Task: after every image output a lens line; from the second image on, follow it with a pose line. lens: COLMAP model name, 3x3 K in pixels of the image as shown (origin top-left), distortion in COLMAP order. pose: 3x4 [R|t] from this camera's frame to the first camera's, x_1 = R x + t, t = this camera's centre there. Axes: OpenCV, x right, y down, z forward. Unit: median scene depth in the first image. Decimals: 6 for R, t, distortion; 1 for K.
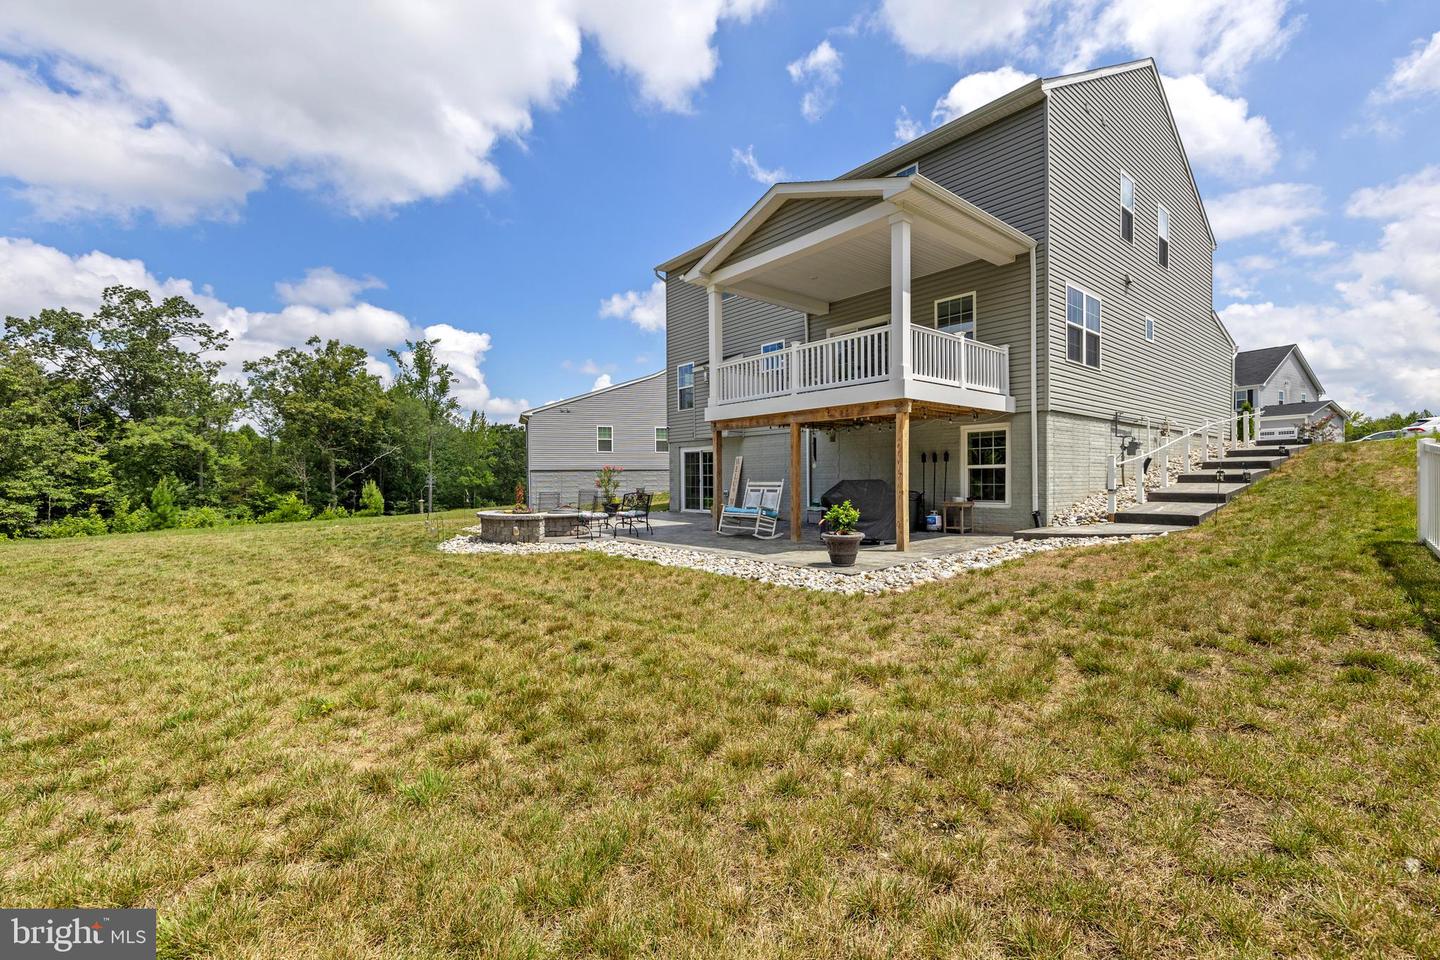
lens RADIAL K [[600.2, 0, 720.0], [0, 600.2, 480.0], [0, 0, 1]] dist [0.002159, 0.000460]
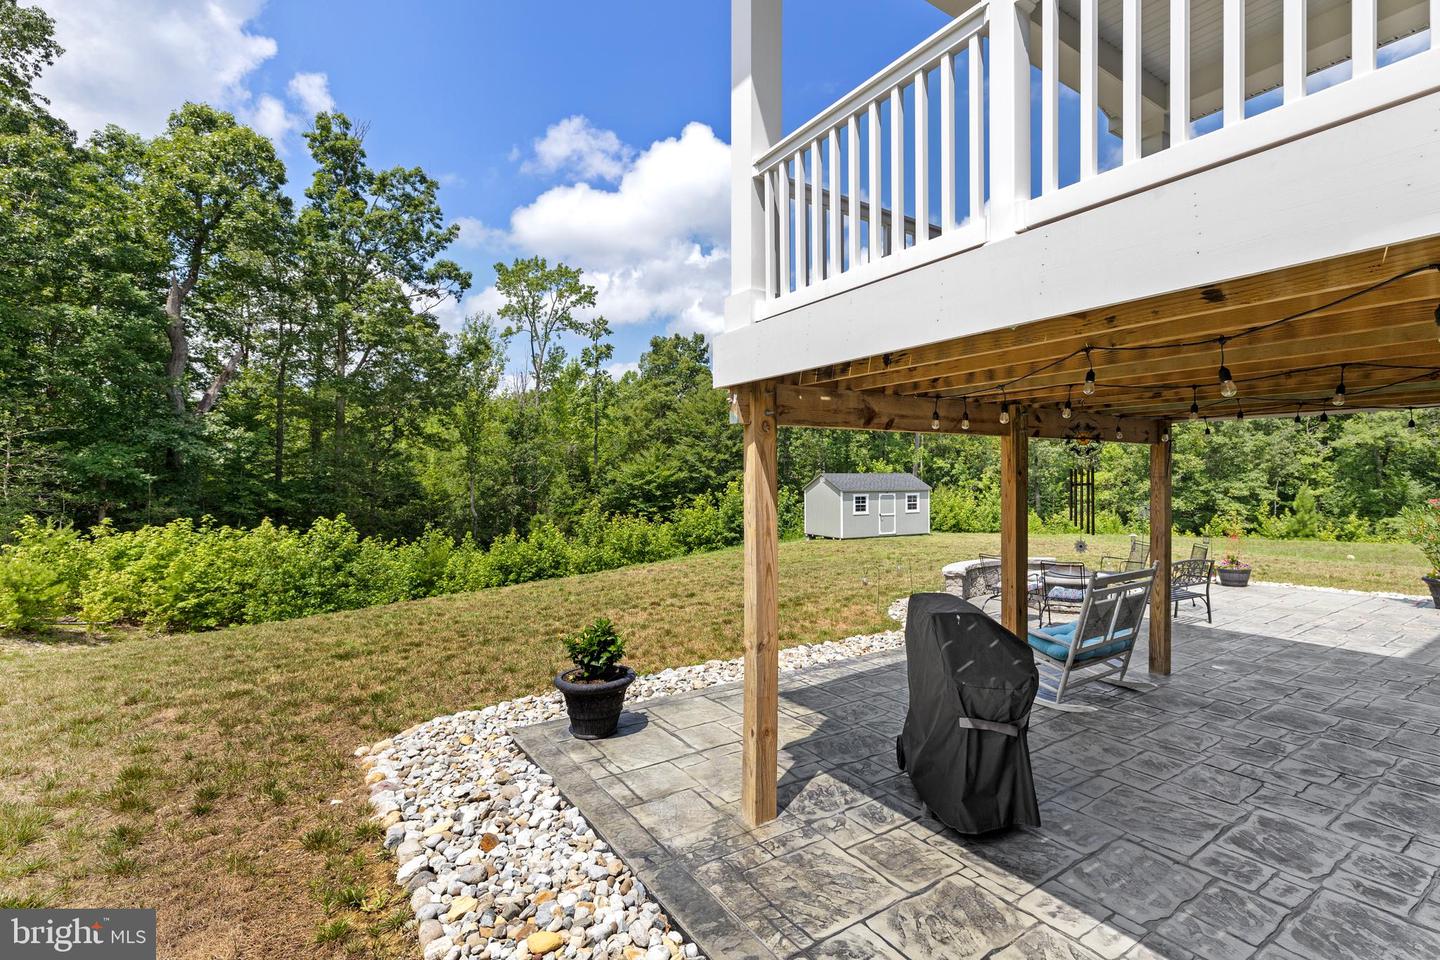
lens RADIAL K [[665.5, 0, 799.8], [0, 665.5, 474.7], [0, 0, 1]] dist [-0.005780, 0.009469]
pose [[-0.047811, 0.004407, -0.998847, 0.120651], [-0.005553, 0.999974, 0.004678, -0.011830], [0.998841, 0.005771, -0.047786, 0.180042]]
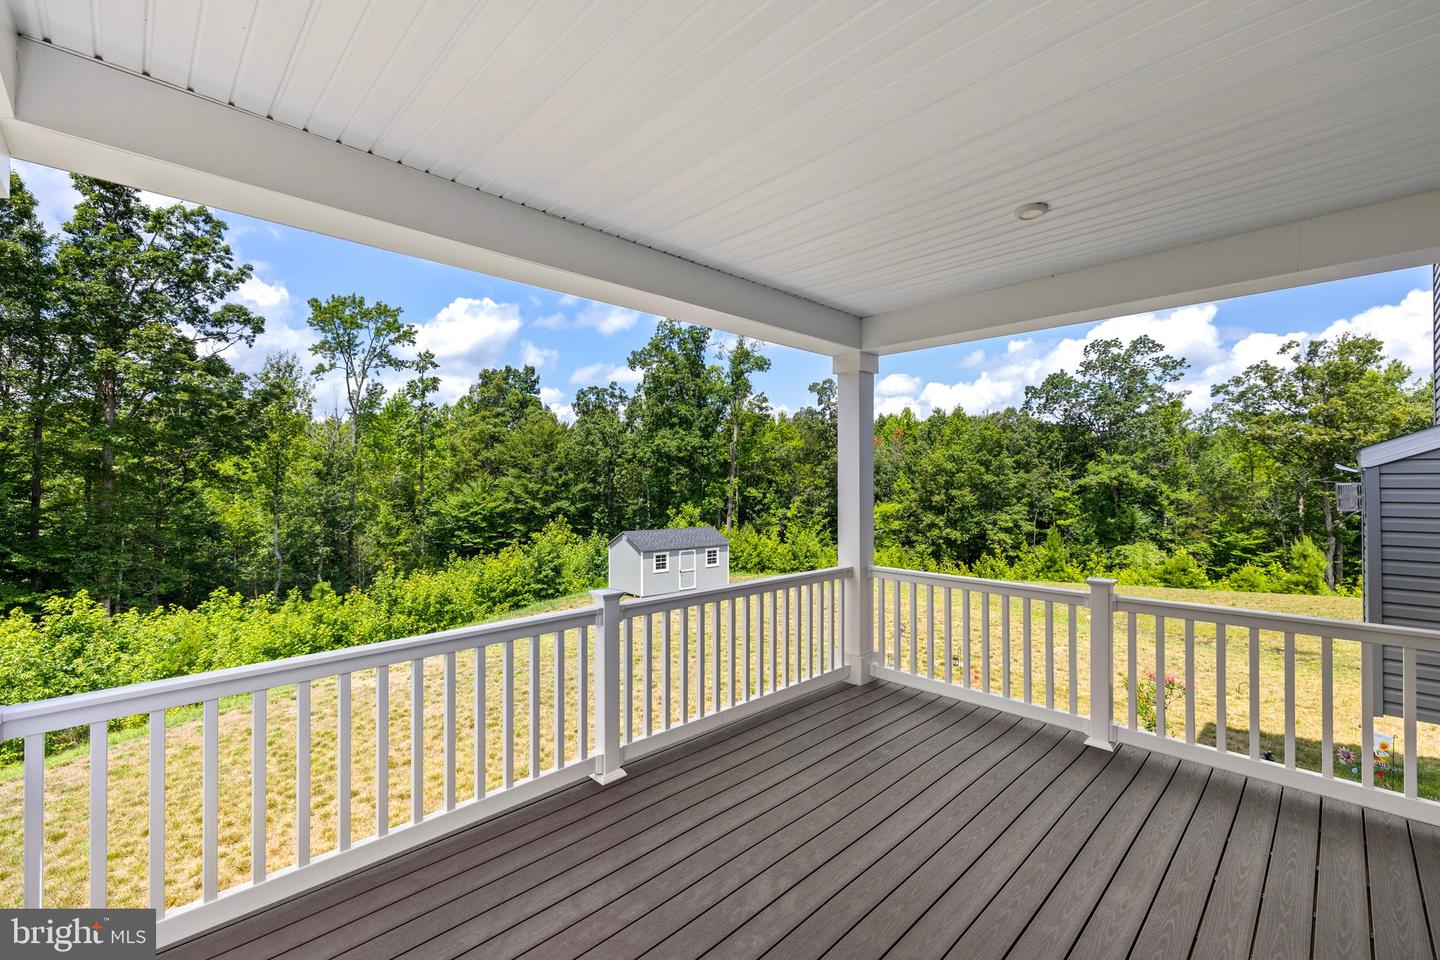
lens RADIAL K [[600.2, 0, 720.0], [0, 600.2, 480.0], [0, 0, 1]] dist [0.002159, 0.000460]
pose [[0.084808, 0.000601, -0.996397, 0.086483], [-0.008984, 0.999960, -0.000162, -0.056838], [0.996357, 0.008965, 0.084810, 0.210705]]
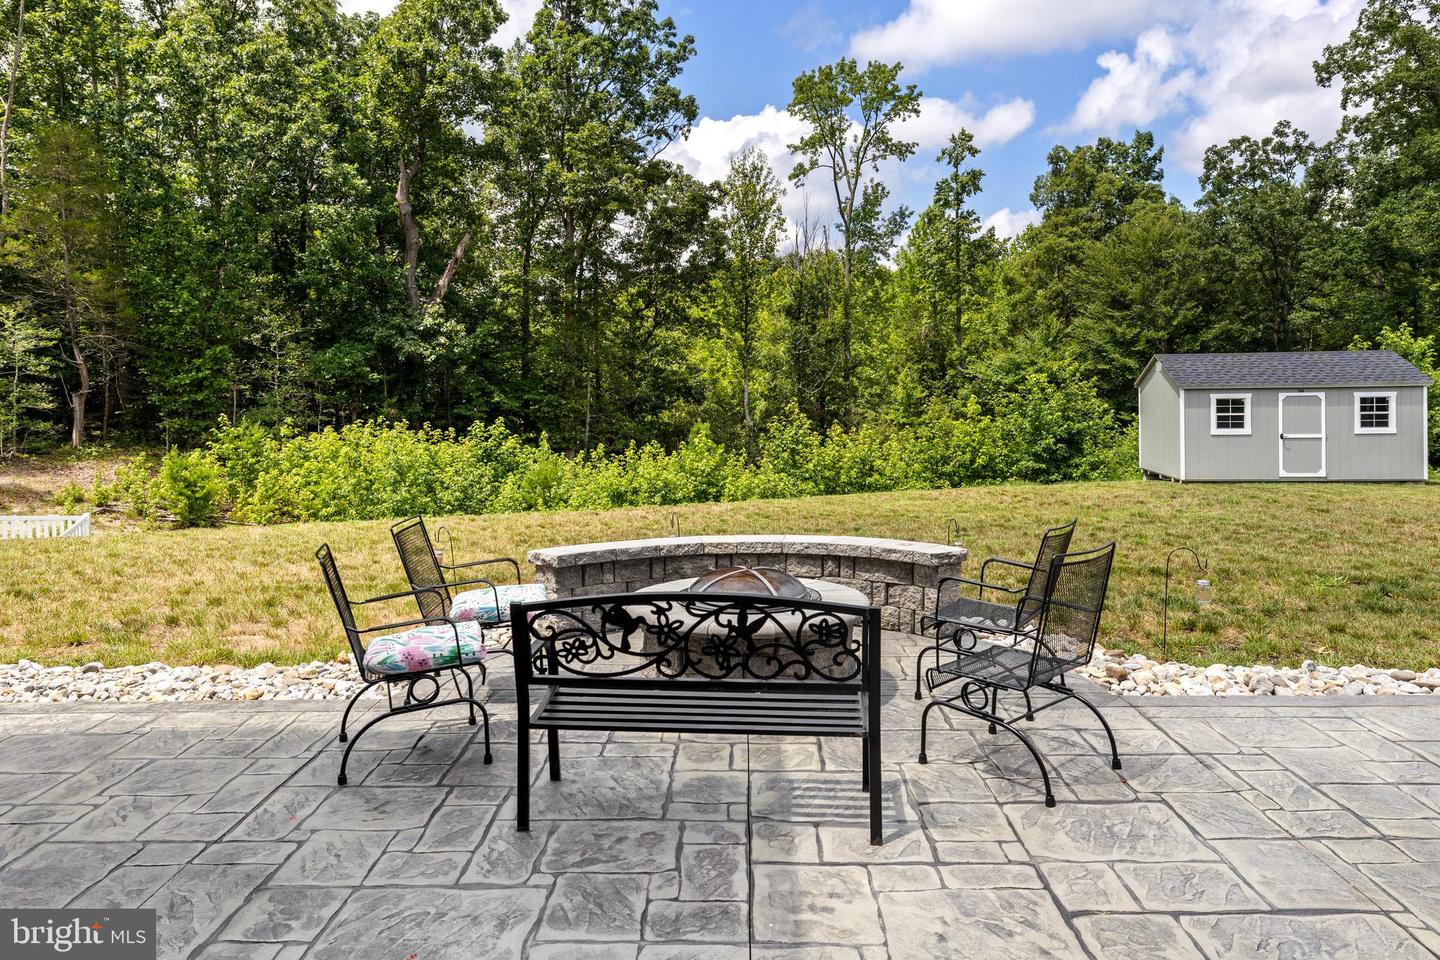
lens RADIAL K [[973.0, 0, 728.1], [0, 973.0, 393.8], [0, 0, 1]] dist [-0.001797, 0.001795]
pose [[-0.645318, 0.027160, -0.763431, 0.007773], [0.013124, 0.999614, 0.024470, -0.005969], [0.763801, 0.005772, -0.645426, 0.306758]]
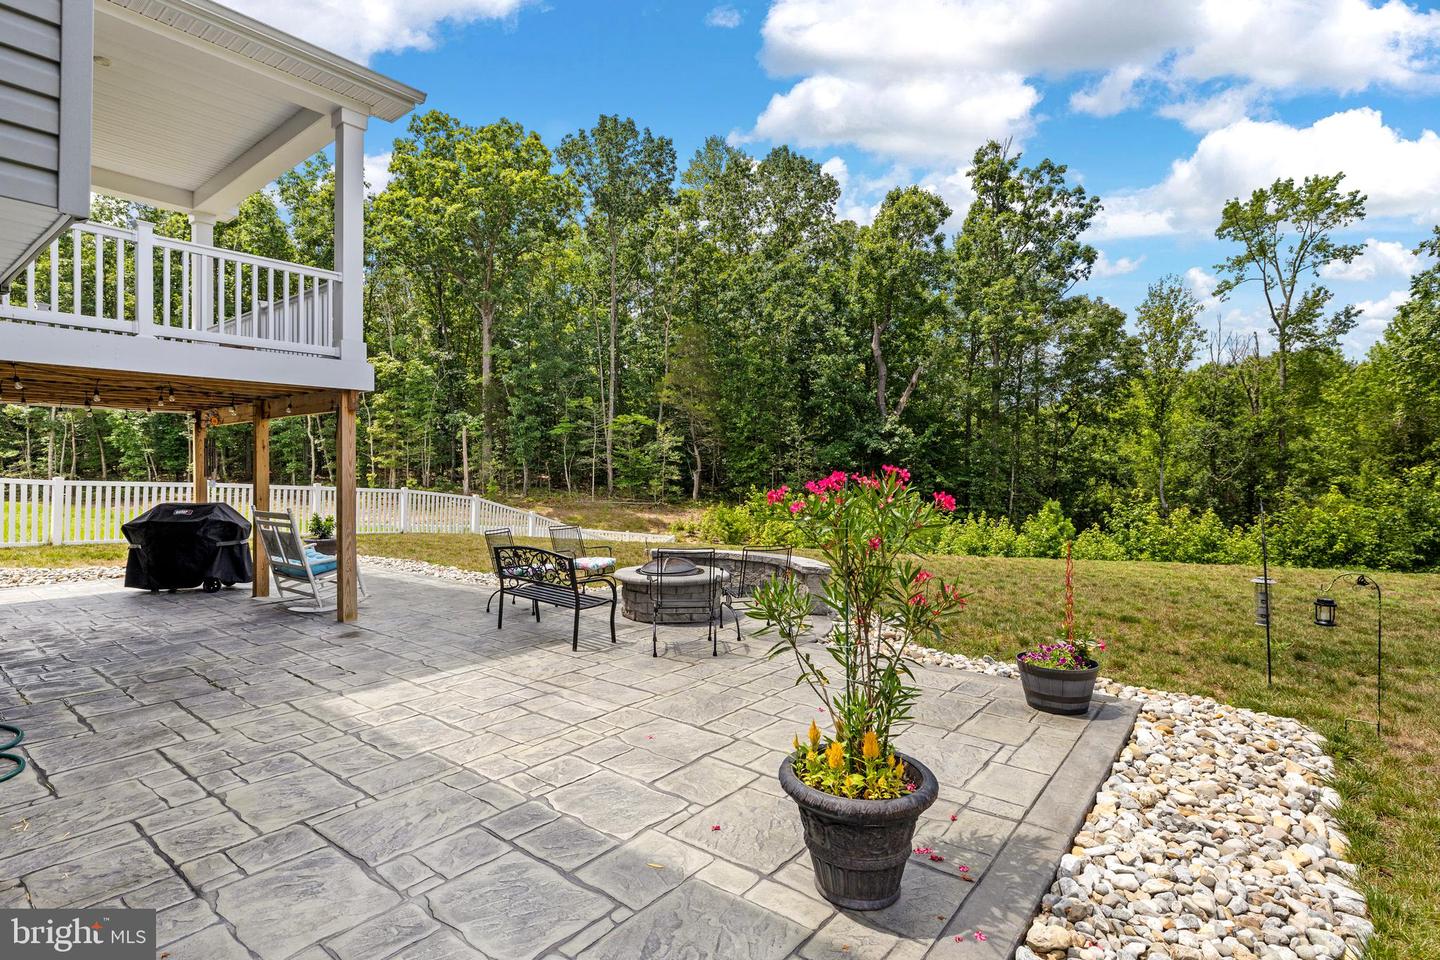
lens RADIAL K [[705.4, 0, 718.6], [0, 705.4, 464.2], [0, 0, 1]] dist [-0.001587, -0.001323]
pose [[-0.974994, 0.006665, -0.222131, -0.042613], [0.006445, 0.999978, 0.001716, -0.006194], [0.222138, 0.000241, -0.975015, 0.391964]]
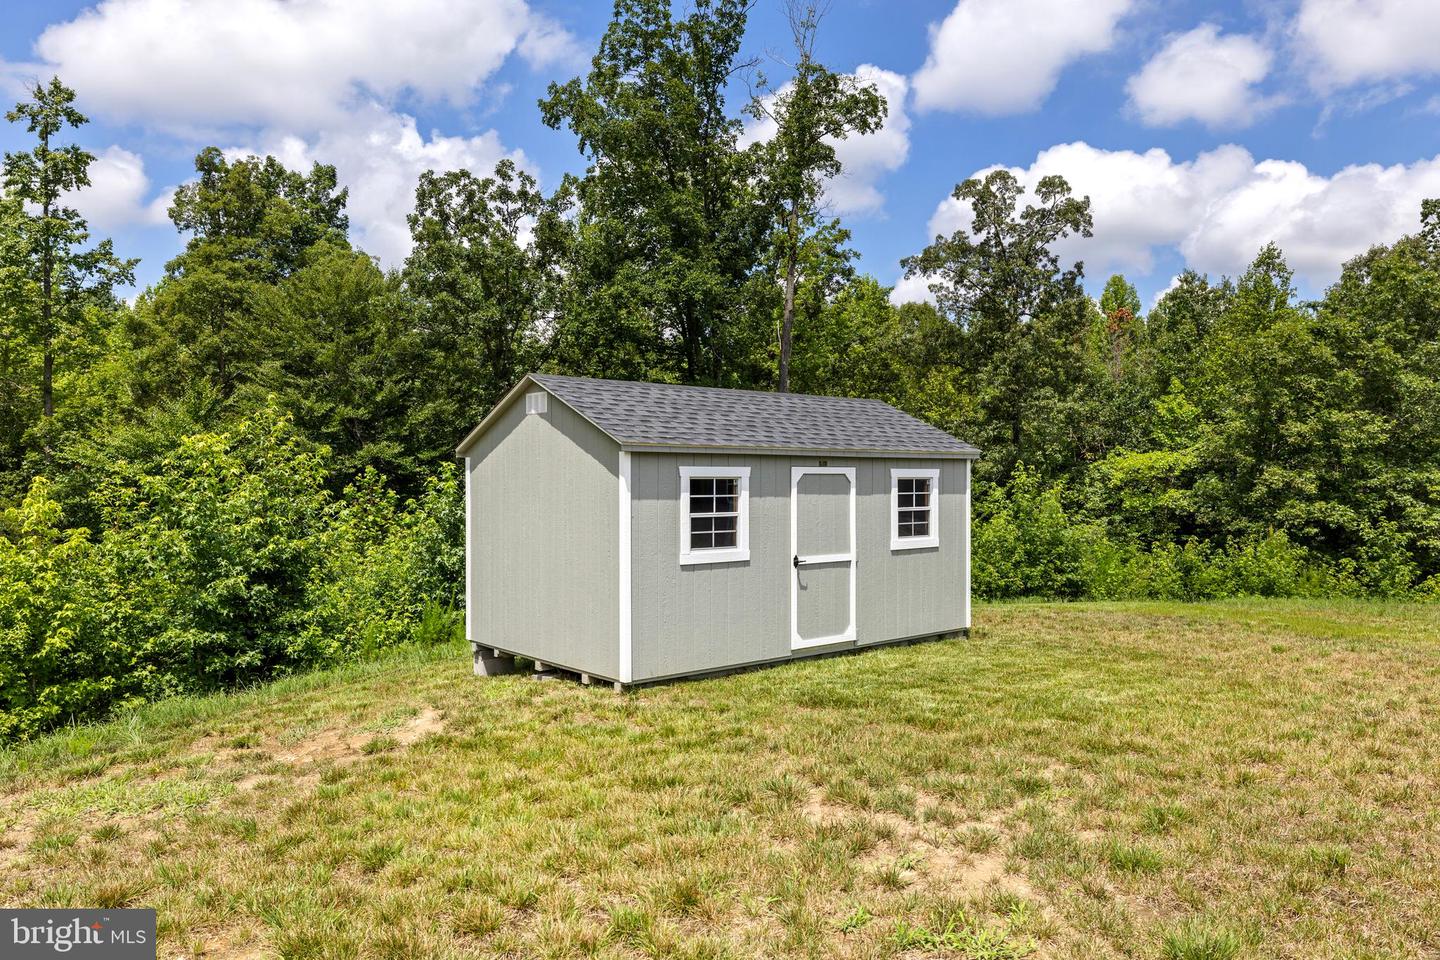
lens RADIAL K [[993.9, 0, 718.0], [0, 993.9, 494.4], [0, 0, 1]] dist [0.000026, -0.004385]
pose [[0.110165, 0.022670, -0.993655, -0.262287], [-0.008654, 0.999724, 0.021849, 0.007810], [0.993876, 0.006193, 0.110331, 0.185536]]
